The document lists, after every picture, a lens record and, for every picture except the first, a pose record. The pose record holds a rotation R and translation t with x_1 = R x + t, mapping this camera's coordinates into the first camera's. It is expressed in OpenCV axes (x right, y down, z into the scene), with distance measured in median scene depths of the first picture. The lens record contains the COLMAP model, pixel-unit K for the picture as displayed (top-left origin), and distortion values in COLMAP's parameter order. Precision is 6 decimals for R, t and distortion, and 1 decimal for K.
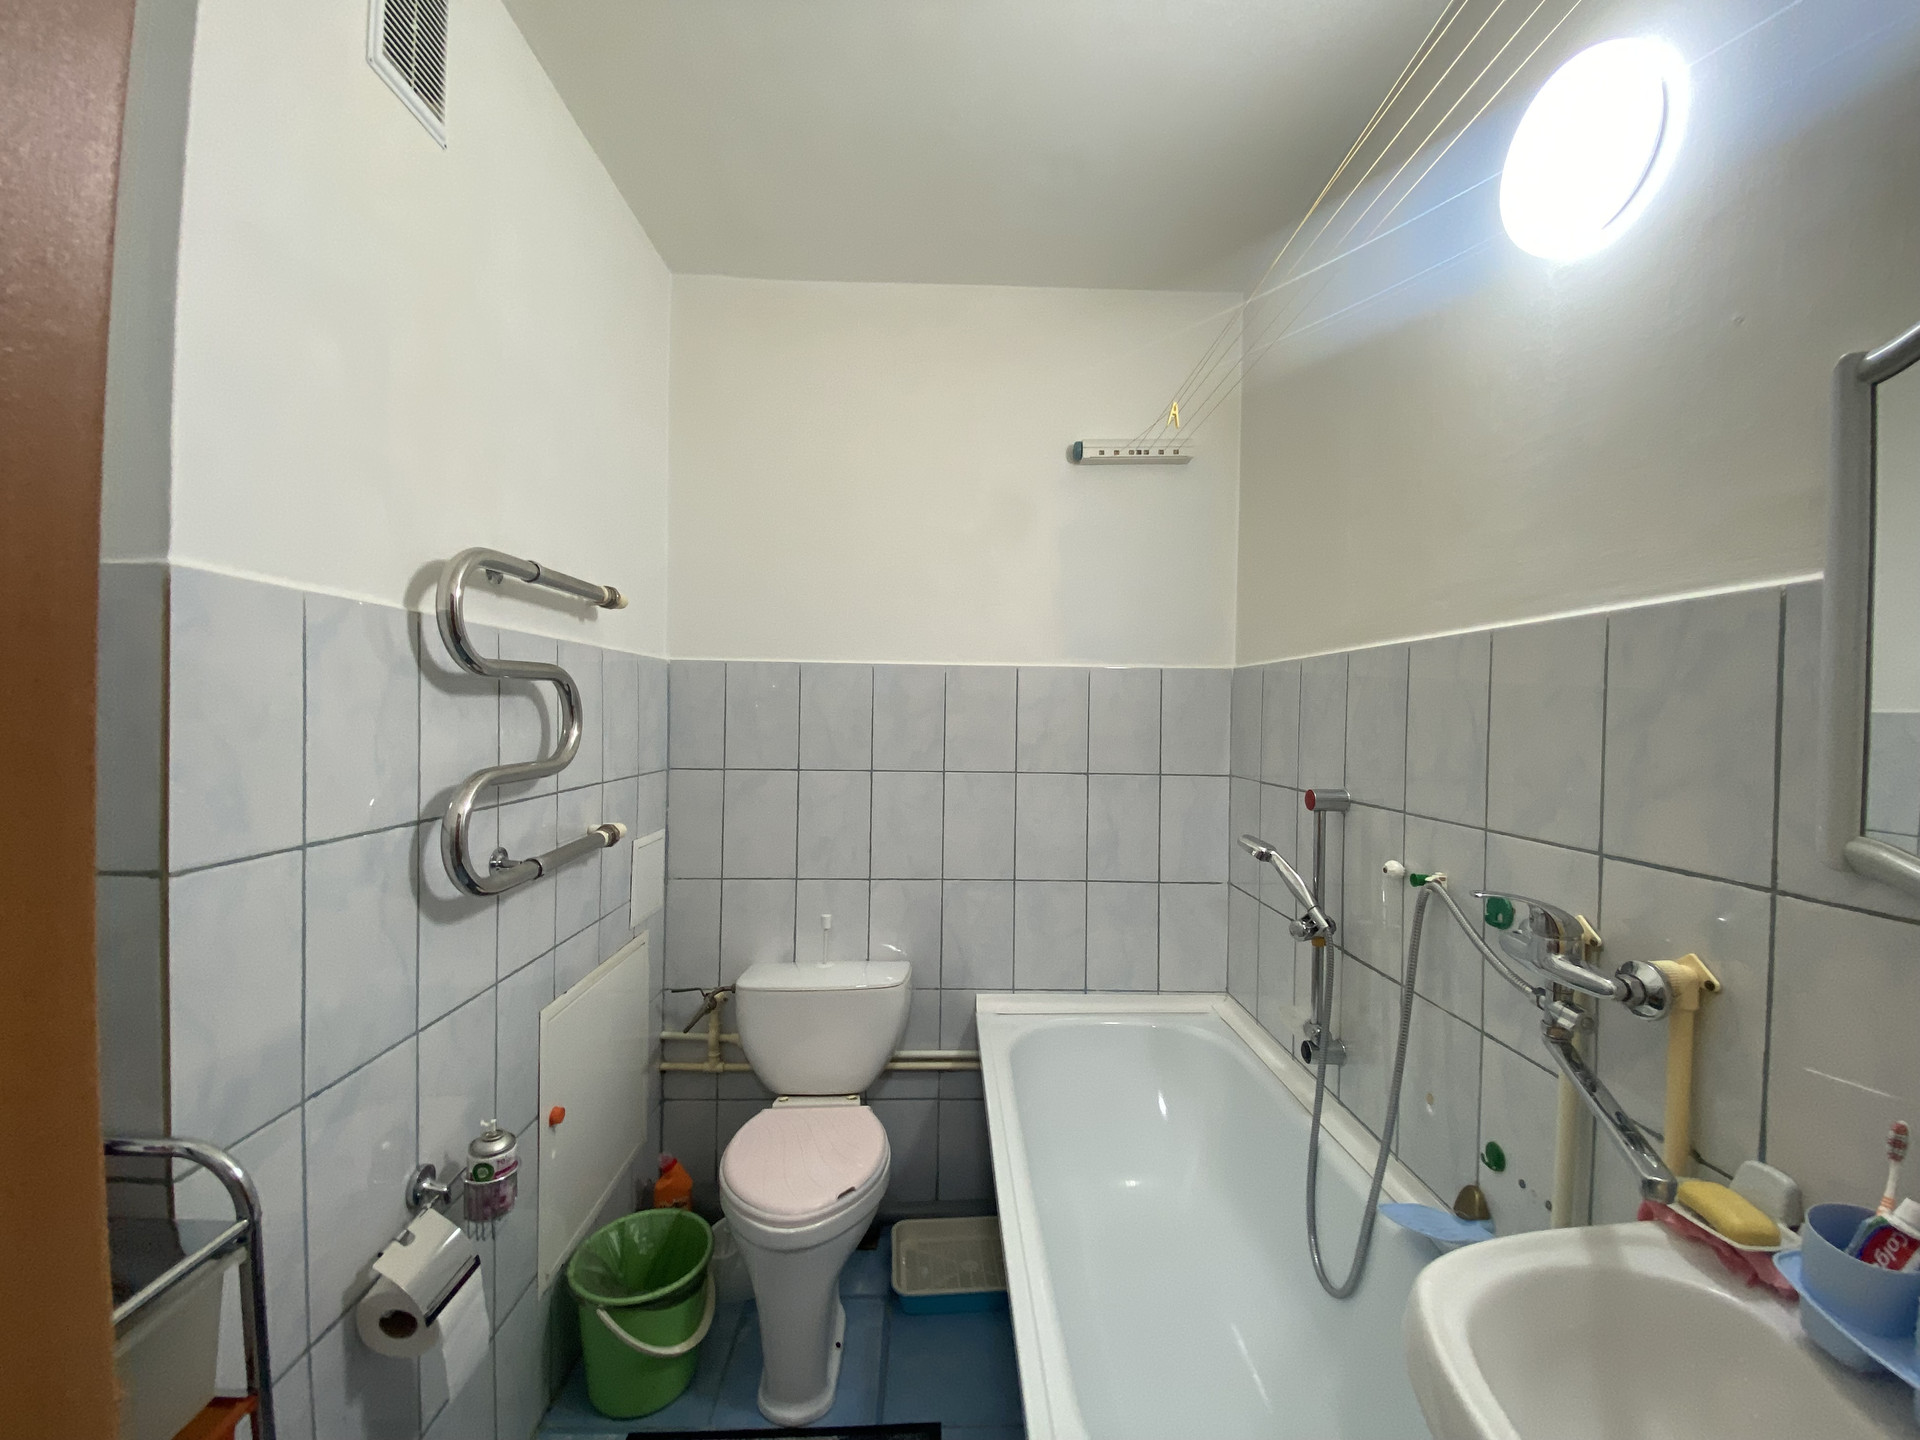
lens RADIAL K [[760.4, 0, 960.0], [0, 760.4, 720.0], [0, 0, 1]] dist [0.016970, -0.019508]
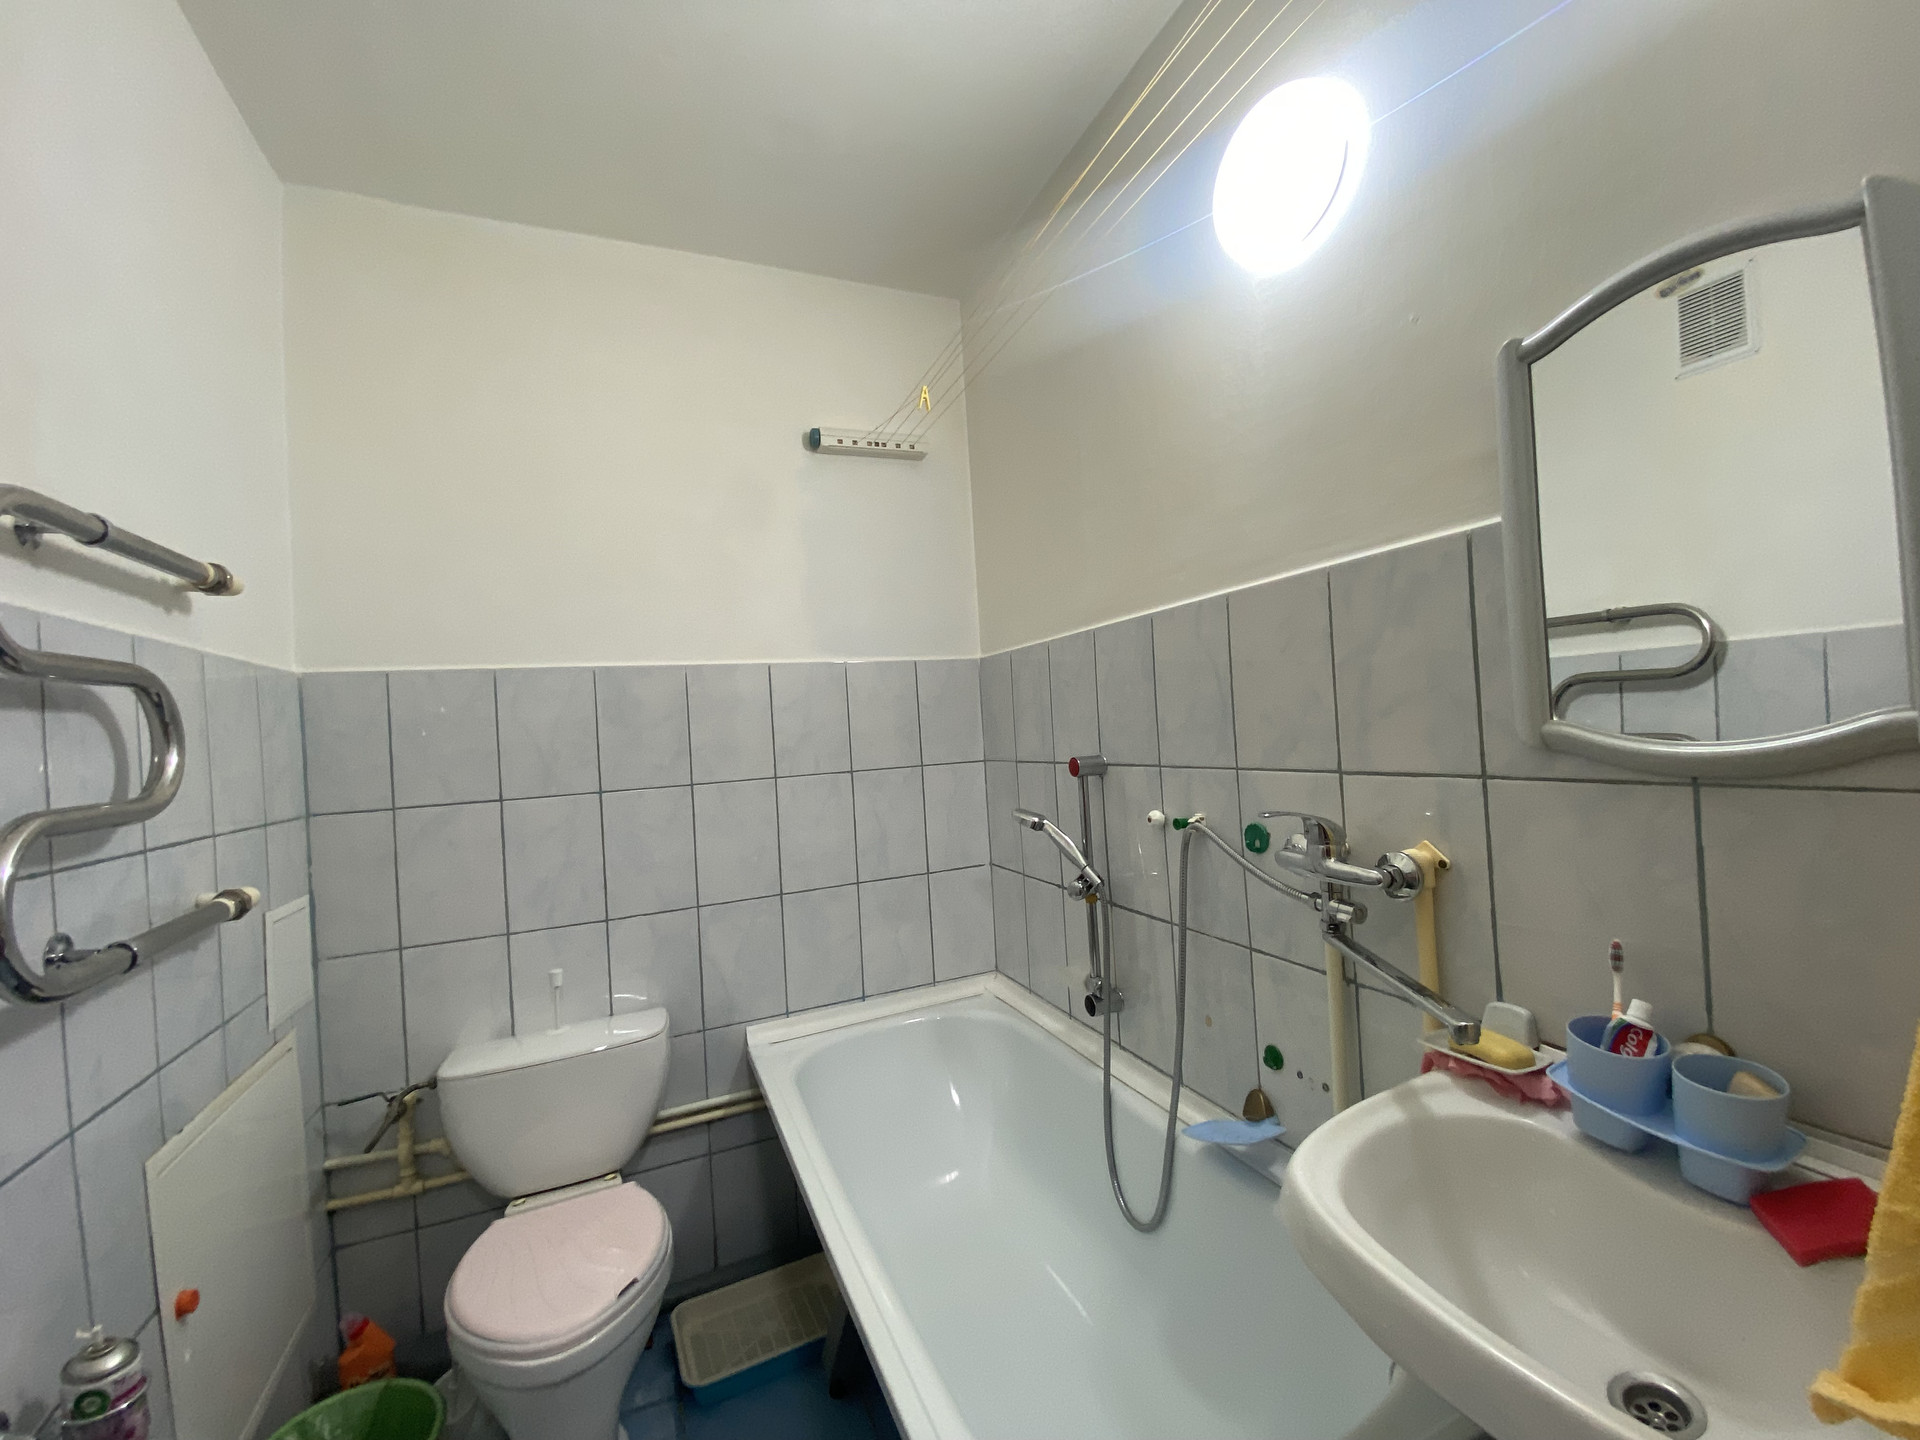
lens RADIAL K [[765.5, 0, 960.0], [0, 765.5, 720.0], [0, 0, 1]] dist [0.001028, -0.010101]
pose [[0.927444, -0.064647, 0.368332, -0.071496], [0.075072, 0.997079, -0.014029, 0.037506], [-0.366349, 0.040663, 0.929589, 0.064211]]
